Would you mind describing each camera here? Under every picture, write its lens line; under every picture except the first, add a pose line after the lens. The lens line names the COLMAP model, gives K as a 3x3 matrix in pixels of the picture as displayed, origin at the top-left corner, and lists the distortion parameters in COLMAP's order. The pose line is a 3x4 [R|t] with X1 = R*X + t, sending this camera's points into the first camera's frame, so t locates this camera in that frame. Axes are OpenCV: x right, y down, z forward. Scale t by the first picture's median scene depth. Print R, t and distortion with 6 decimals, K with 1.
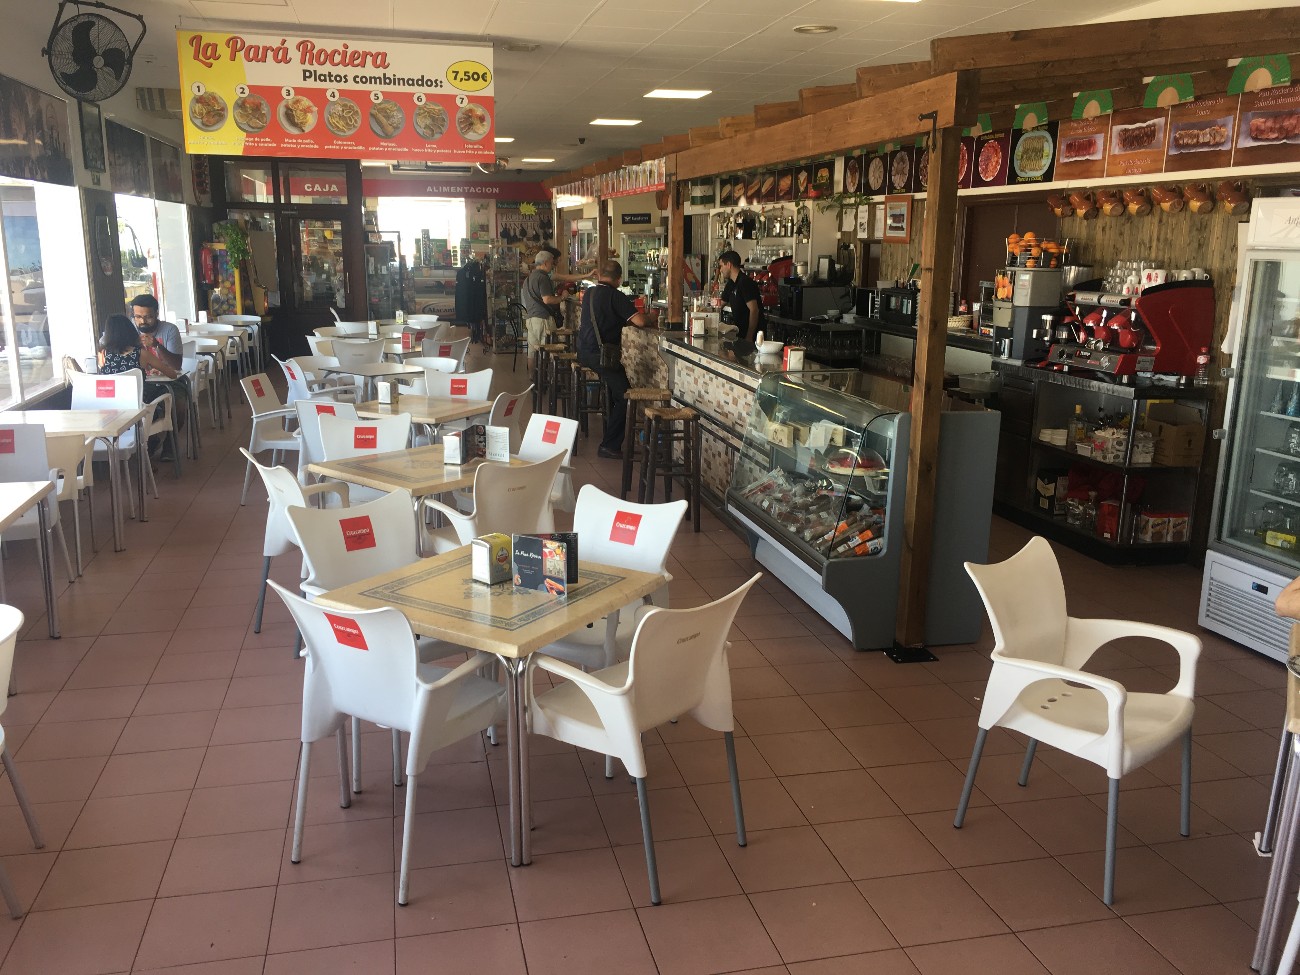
lens RADIAL K [[1113.2, 0, 648.6], [0, 1113.2, 491.0], [0, 0, 1]] dist [0.010050, -0.036905]
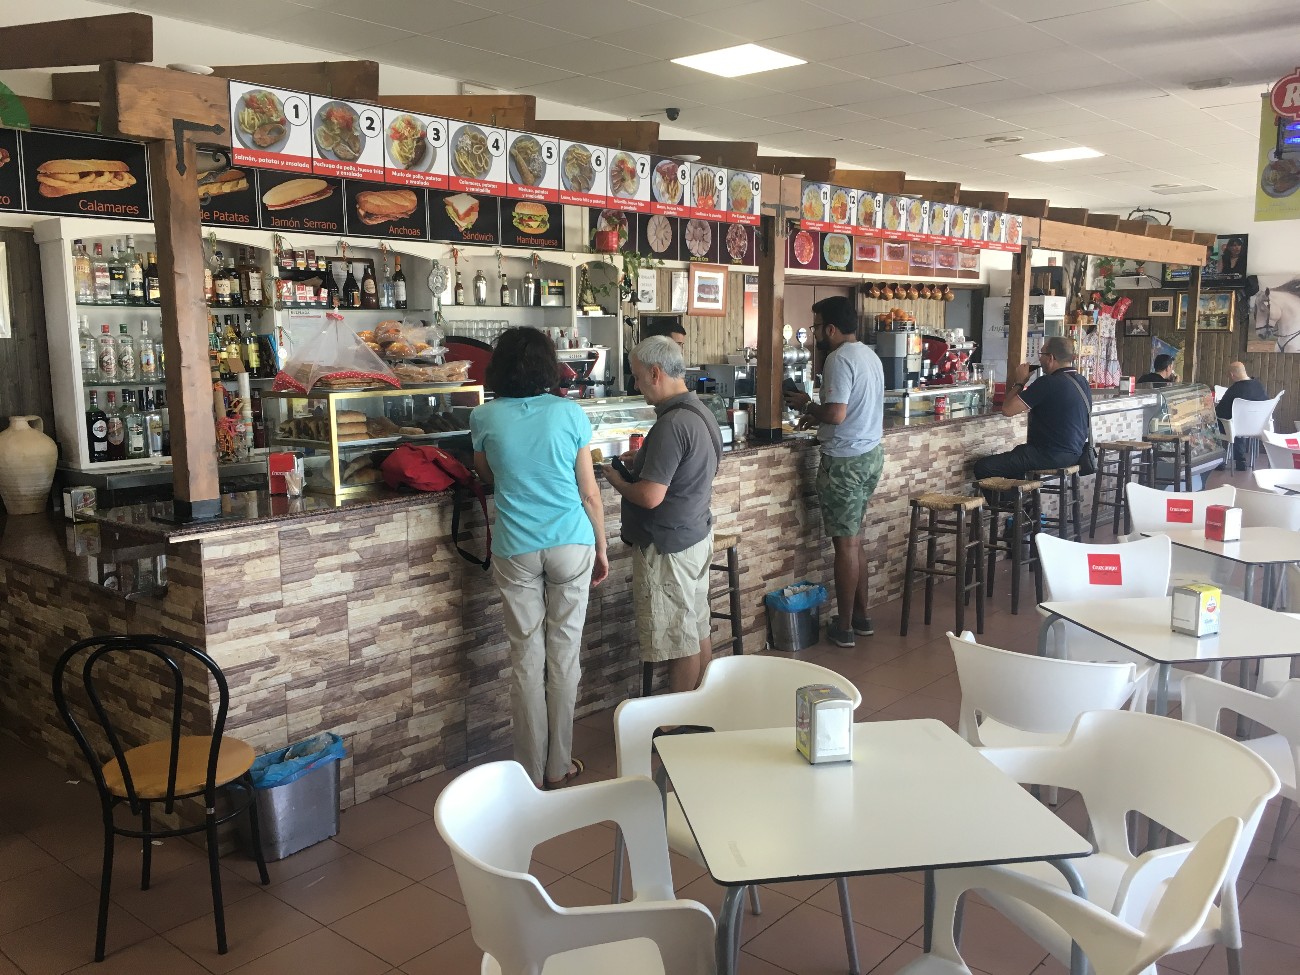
lens RADIAL K [[1113.2, 0, 650.4], [0, 1113.2, 490.0], [0, 0, 1]] dist [0.010050, -0.036905]
pose [[-0.582248, -0.126505, 0.803109, -0.633712], [0.176942, 0.944424, 0.277046, -0.440412], [-0.793523, 0.303413, -0.527505, 1.971788]]
